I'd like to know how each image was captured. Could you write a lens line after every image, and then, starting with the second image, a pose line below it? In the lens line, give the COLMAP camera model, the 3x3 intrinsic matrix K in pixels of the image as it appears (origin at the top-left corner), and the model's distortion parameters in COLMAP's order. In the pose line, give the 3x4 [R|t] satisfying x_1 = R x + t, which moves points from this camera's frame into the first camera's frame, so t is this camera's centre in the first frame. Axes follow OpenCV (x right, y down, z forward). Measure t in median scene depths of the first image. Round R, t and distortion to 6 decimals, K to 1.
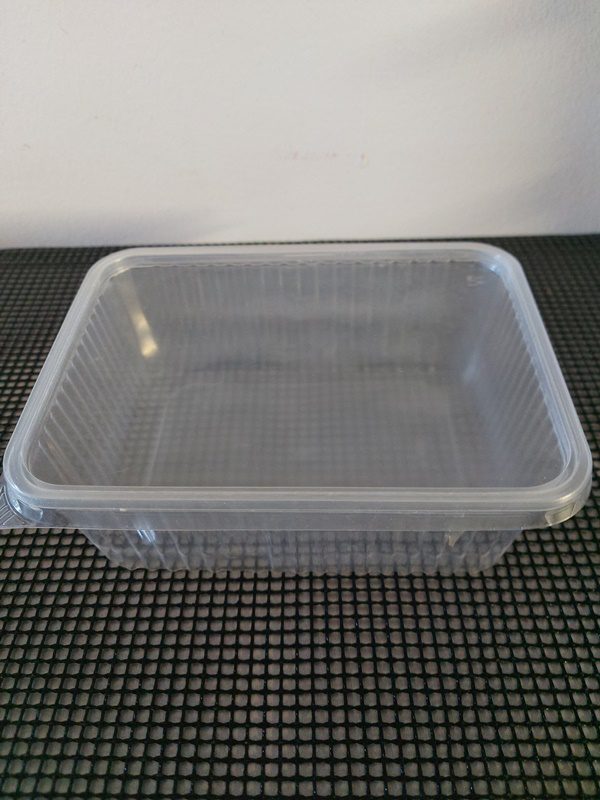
lens RADIAL K [[598.8, 0, 300.0], [0, 598.8, 400.0], [0, 0, 1]] dist [0.006257, -0.062032]
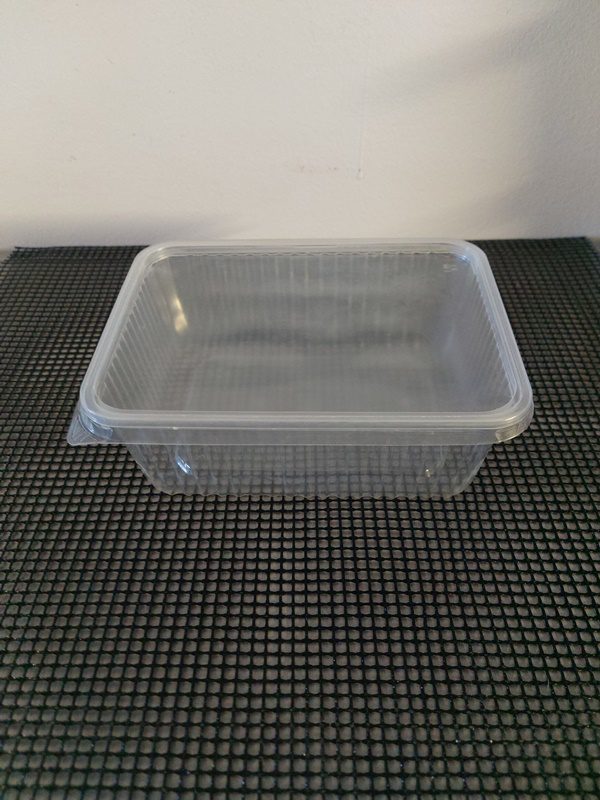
lens RADIAL K [[598.8, 0, 300.0], [0, 598.8, 400.0], [0, 0, 1]] dist [0.006257, -0.062032]
pose [[0.999962, 0.006924, 0.005236, -0.023597], [-0.006763, 0.999518, -0.030308, 0.124906], [-0.005444, 0.030271, 0.999527, -0.248573]]
